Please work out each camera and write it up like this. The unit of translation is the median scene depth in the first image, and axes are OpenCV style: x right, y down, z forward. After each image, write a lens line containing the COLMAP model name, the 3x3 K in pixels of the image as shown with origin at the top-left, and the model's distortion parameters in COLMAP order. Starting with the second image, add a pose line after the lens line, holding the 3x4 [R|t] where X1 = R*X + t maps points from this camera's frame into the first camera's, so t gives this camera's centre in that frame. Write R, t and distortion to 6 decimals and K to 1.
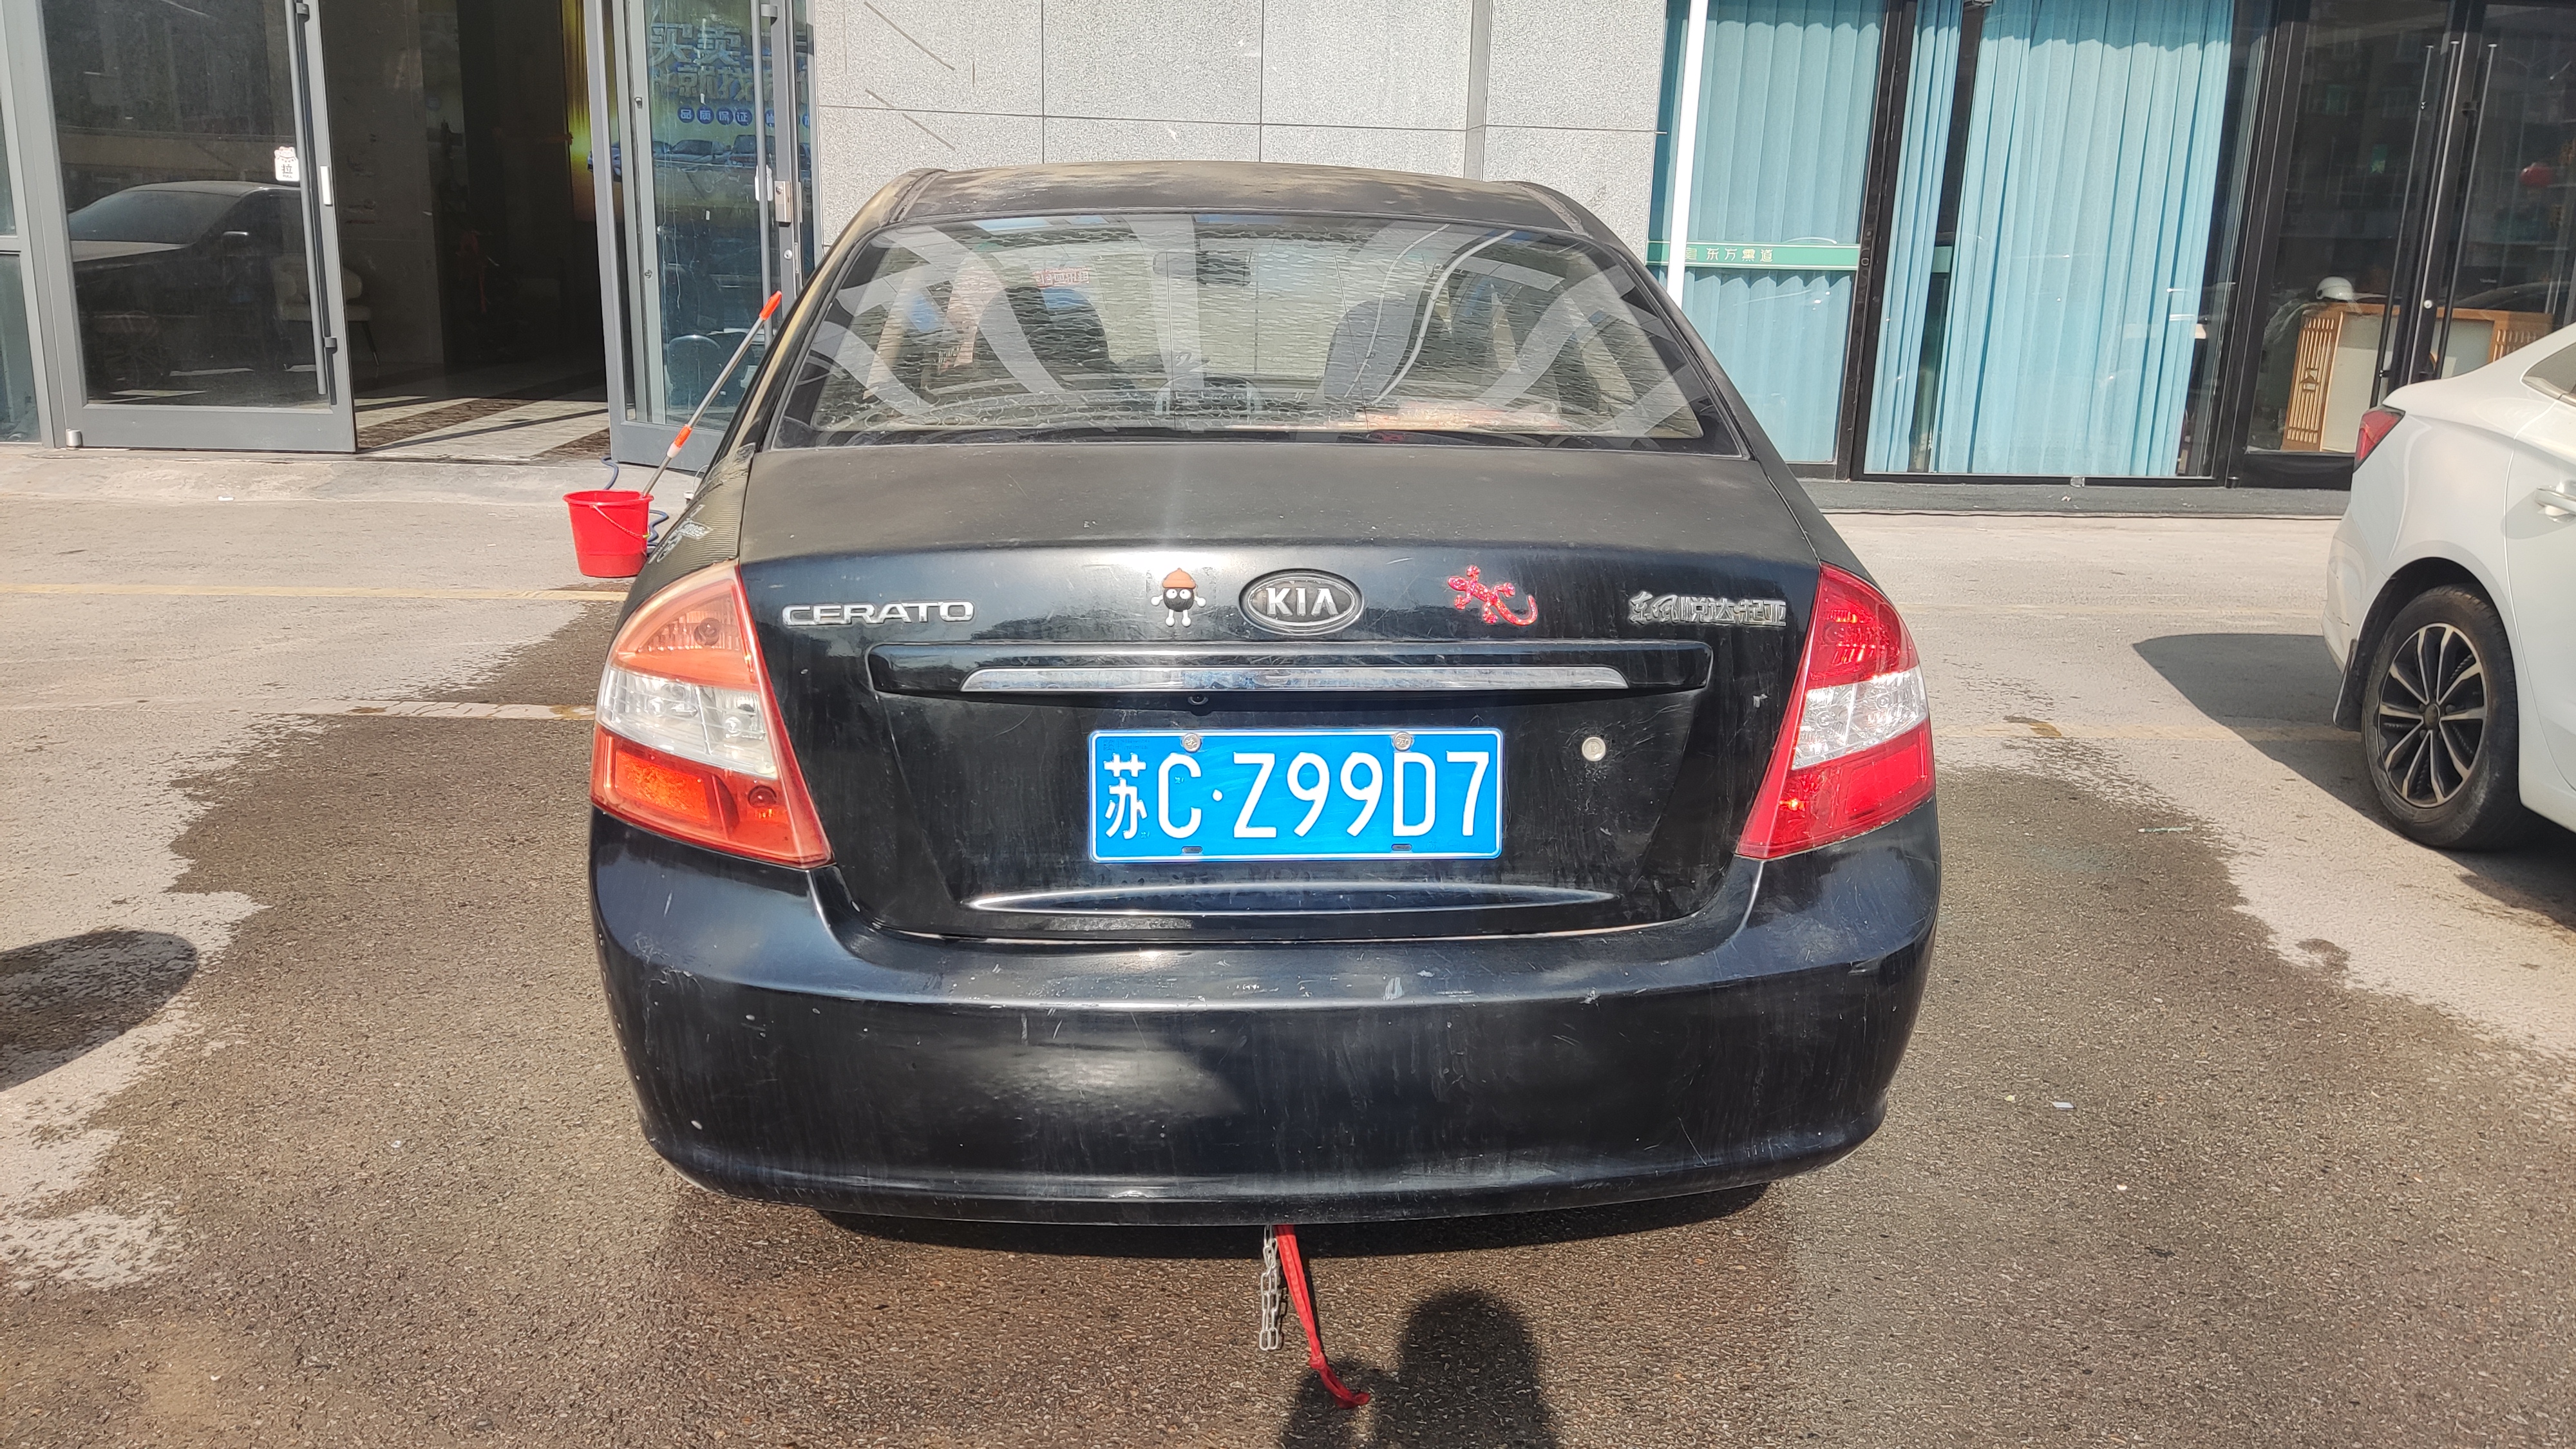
lens RADIAL K [[2007.1, 0, 1290.3], [0, 2007.1, 720.1], [0, 0, 1]] dist [0.078761, -0.013771]
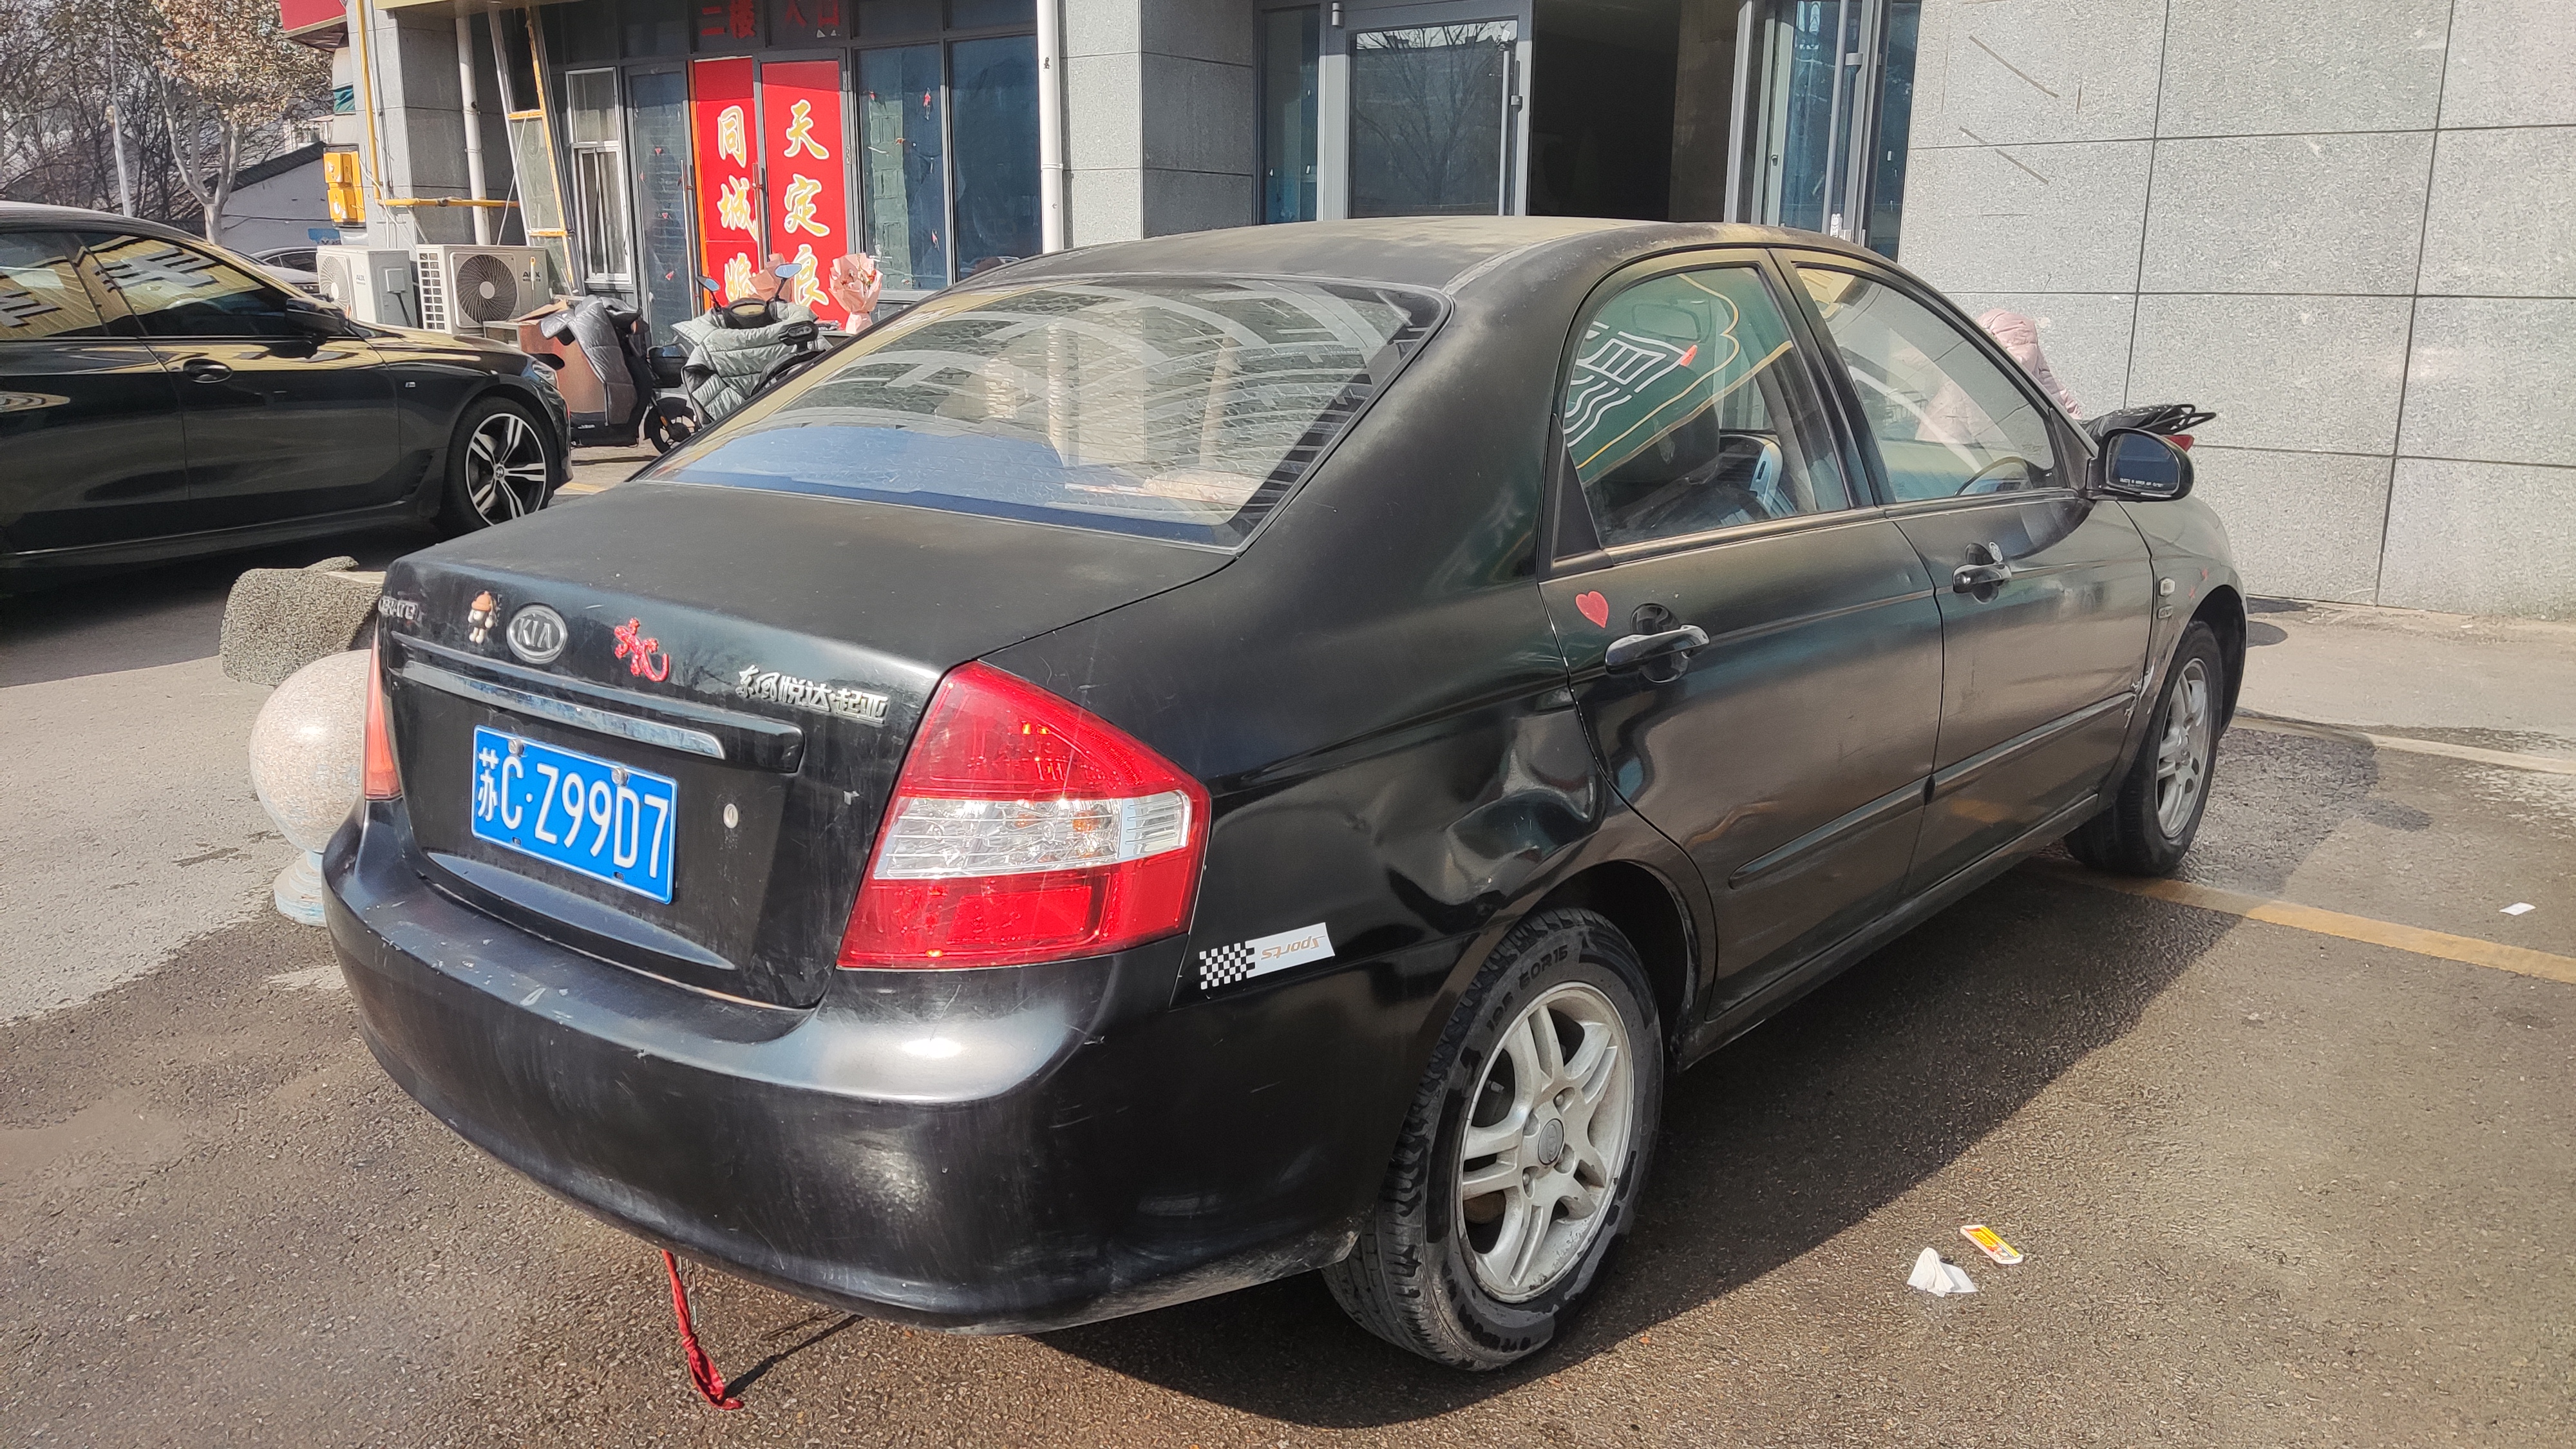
lens RADIAL K [[2007.1, 0, 1283.9], [0, 2007.1, 736.1], [0, 0, 1]] dist [0.078761, -0.013771]
pose [[0.704110, 0.145566, -0.695010, 1.042584], [-0.154441, 0.986726, 0.050200, -0.118365], [0.693092, 0.071992, 0.717245, 0.473975]]
